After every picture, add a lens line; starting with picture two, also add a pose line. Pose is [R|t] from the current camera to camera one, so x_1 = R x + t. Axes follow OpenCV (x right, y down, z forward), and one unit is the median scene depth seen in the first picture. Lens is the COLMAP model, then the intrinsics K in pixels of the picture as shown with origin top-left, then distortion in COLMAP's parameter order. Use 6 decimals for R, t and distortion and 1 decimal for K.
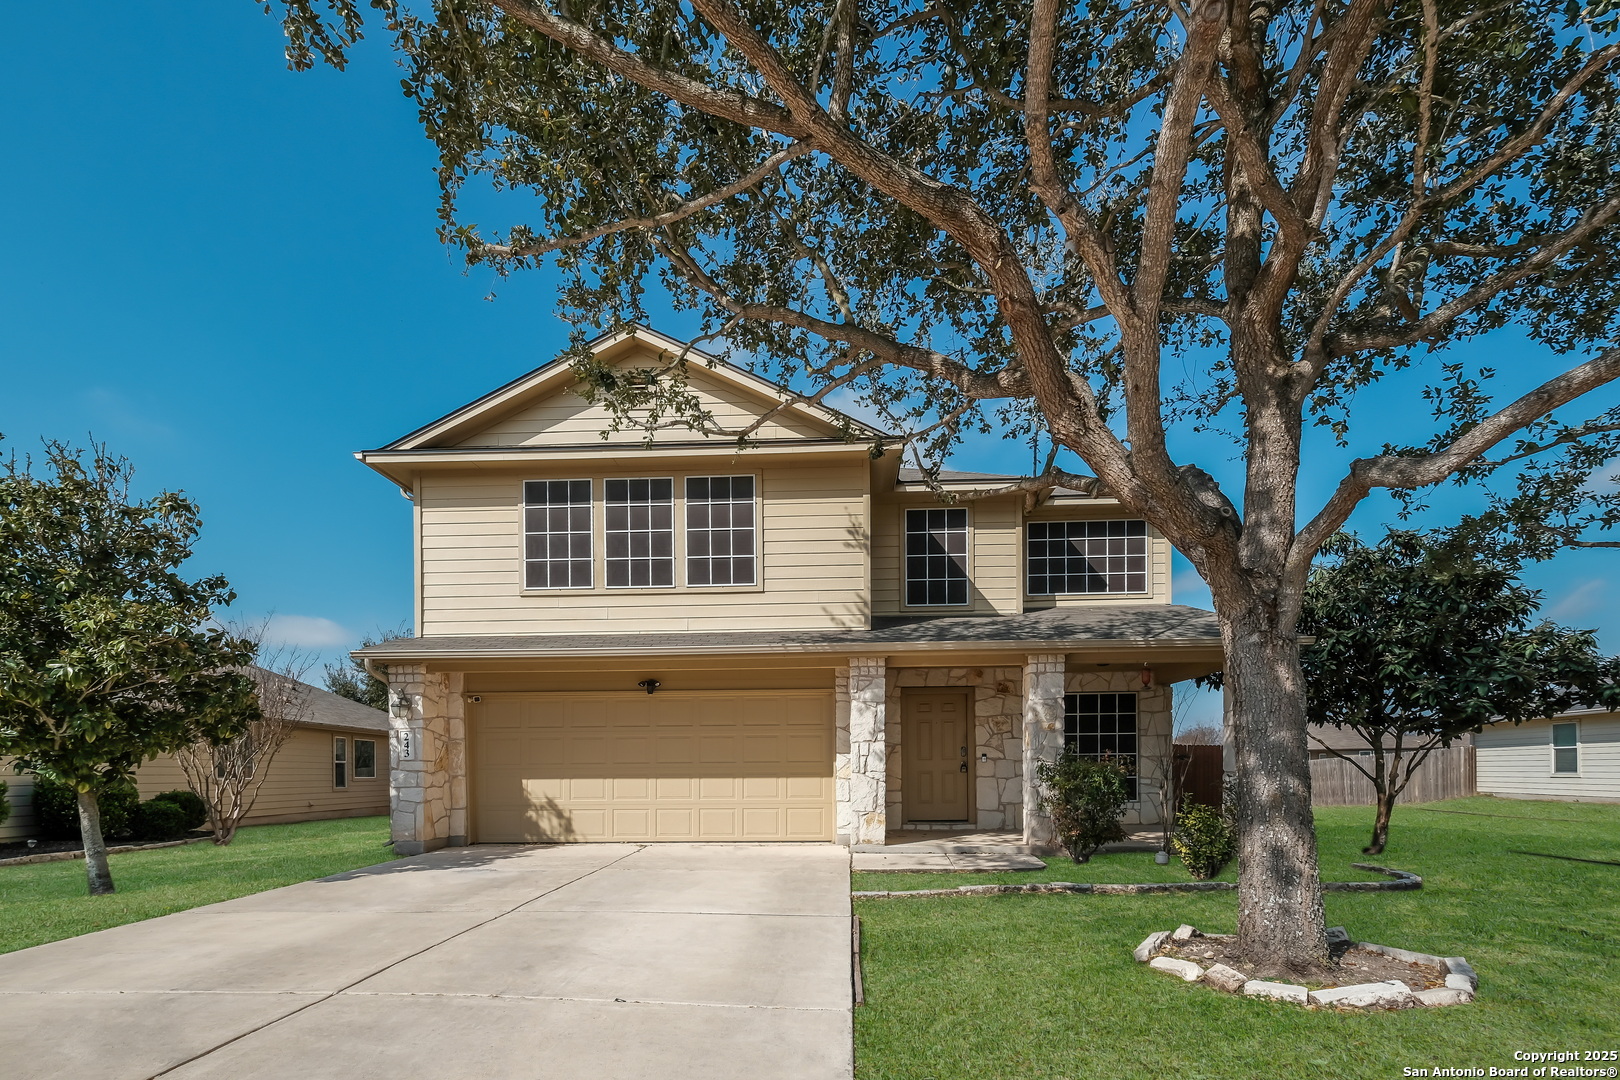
lens RADIAL K [[702.1, 0, 810.0], [0, 702.1, 540.0], [0, 0, 1]] dist [-0.000795, 0.000056]
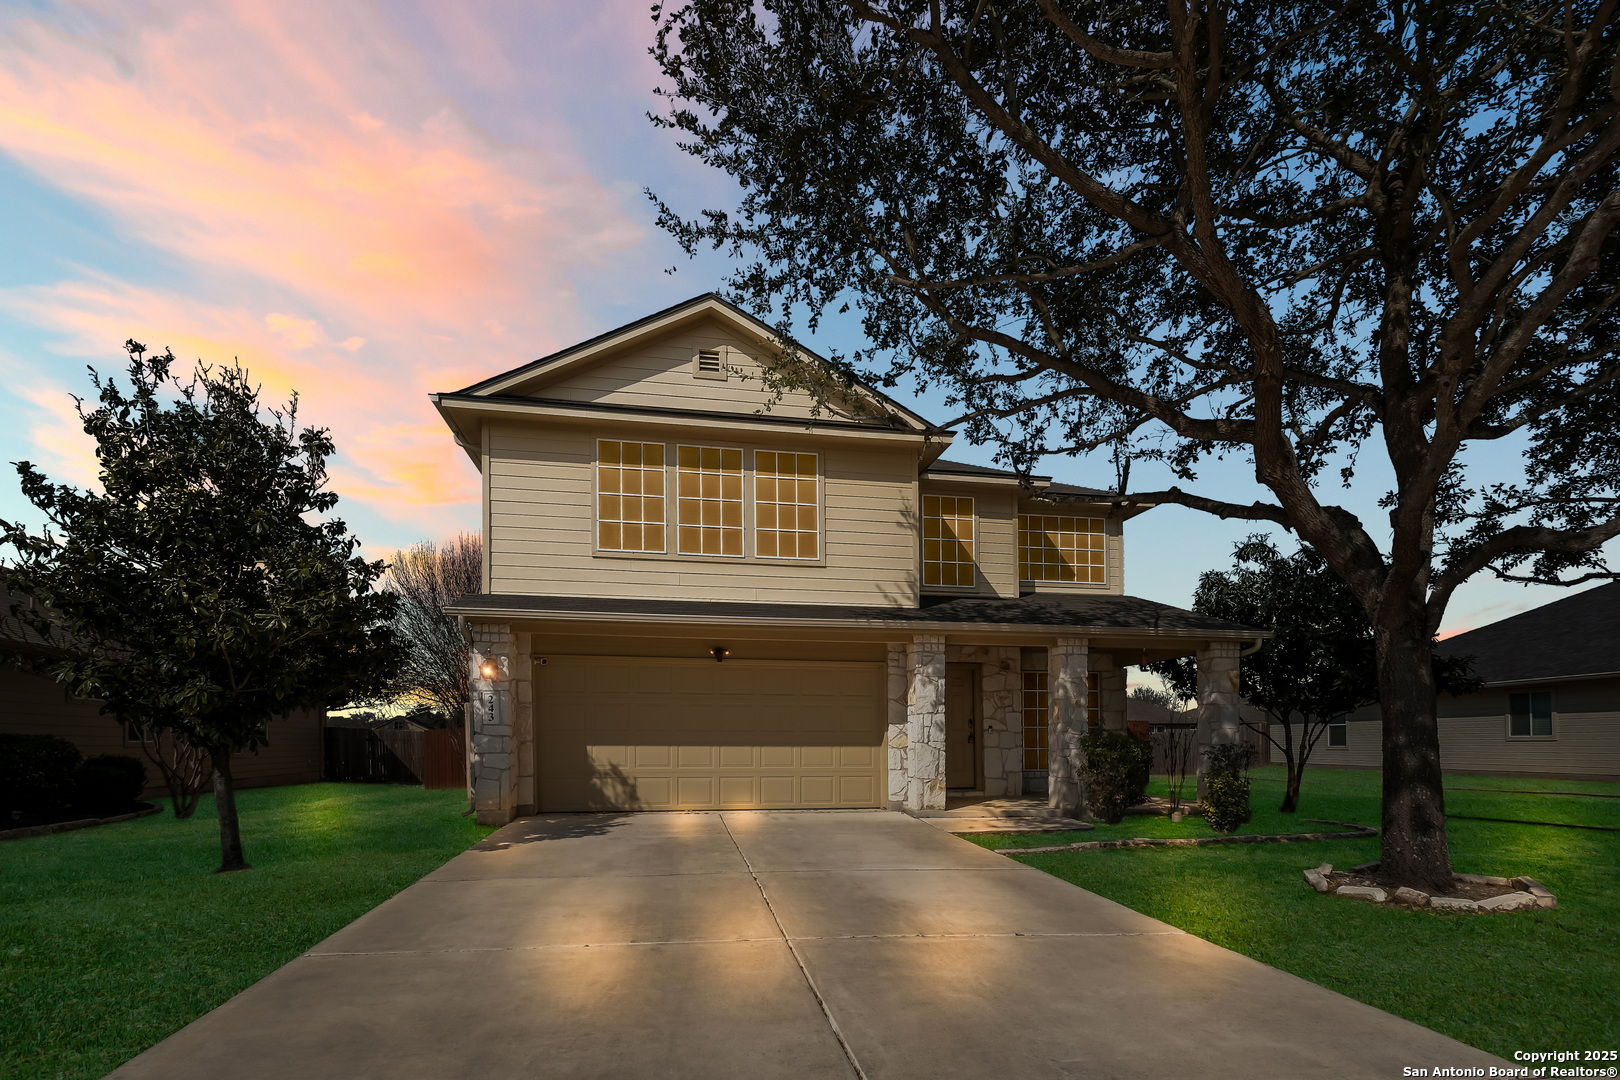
lens RADIAL K [[716.9, 0, 807.8], [0, 716.9, 474.6], [0, 0, 1]] dist [-0.012355, 0.000136]
pose [[0.975379, 0.086523, 0.202852, -0.339968], [-0.078934, 0.995854, -0.045219, -0.013447], [-0.205924, 0.028094, 0.978165, -0.046304]]
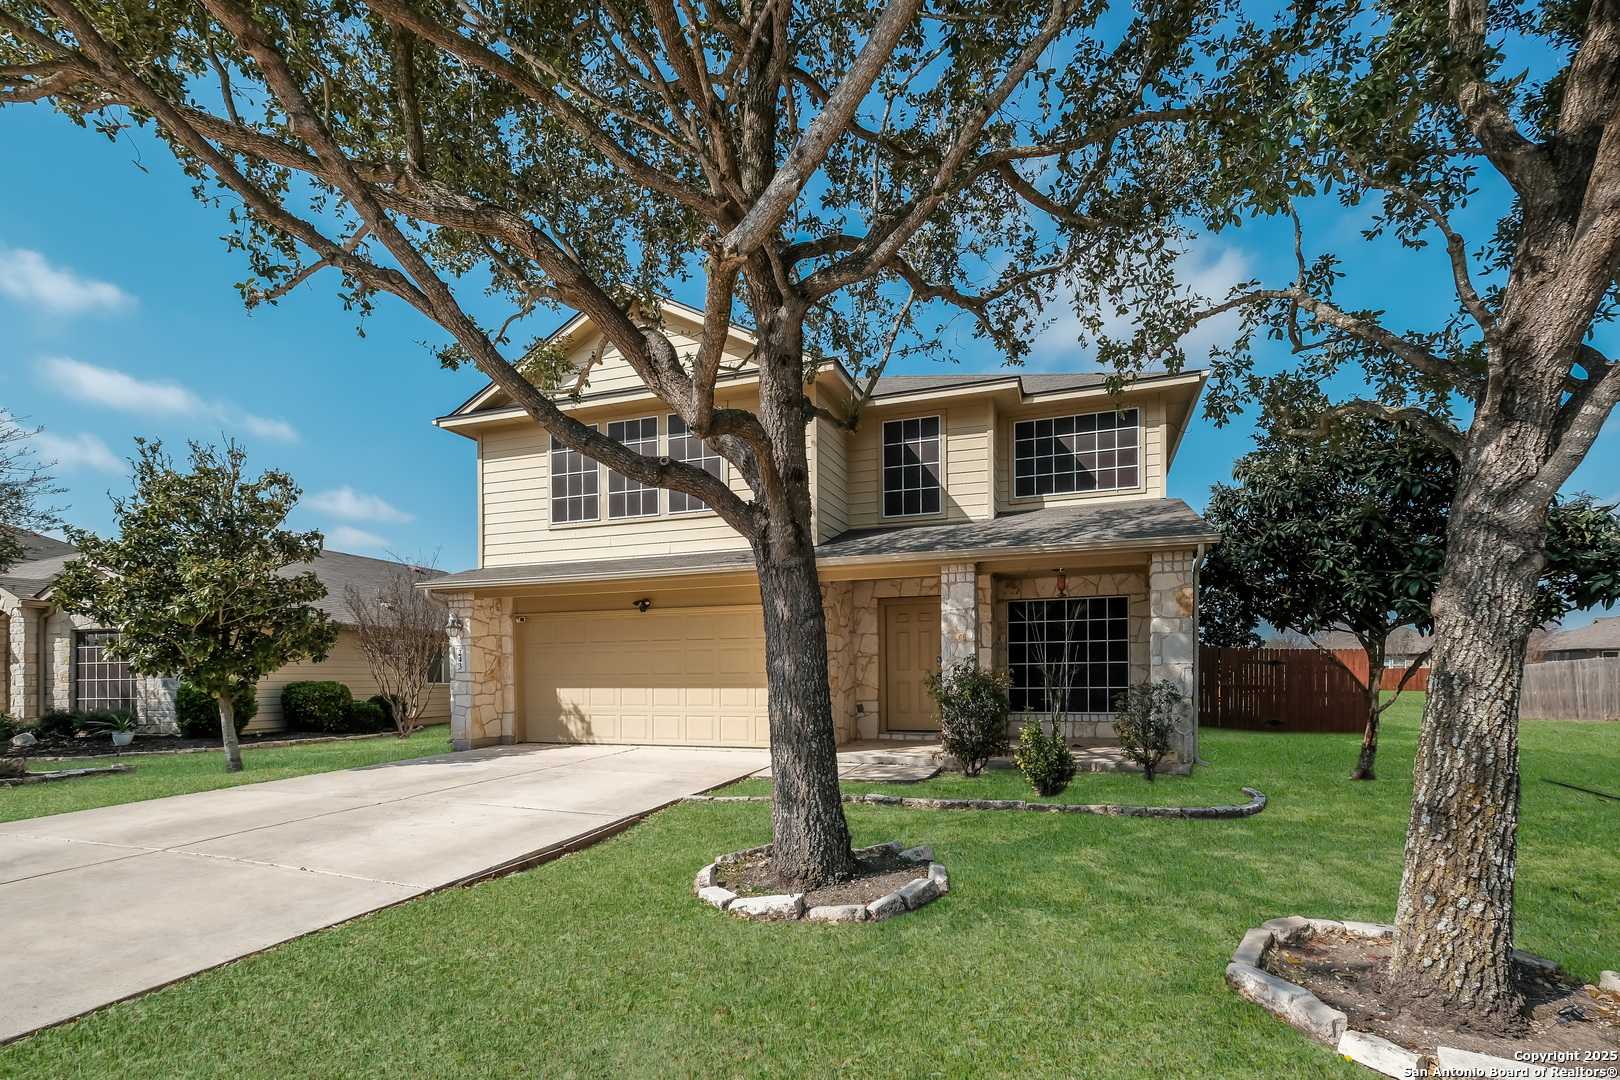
lens RADIAL K [[707.0, 0, 852.9], [0, 707.0, 429.5], [0, 0, 1]] dist [-0.001816, -0.000076]
pose [[0.960832, -0.092103, -0.261379, 0.407460], [0.088001, 0.995744, -0.027381, -0.009783], [0.262788, 0.003307, 0.964848, -0.000906]]
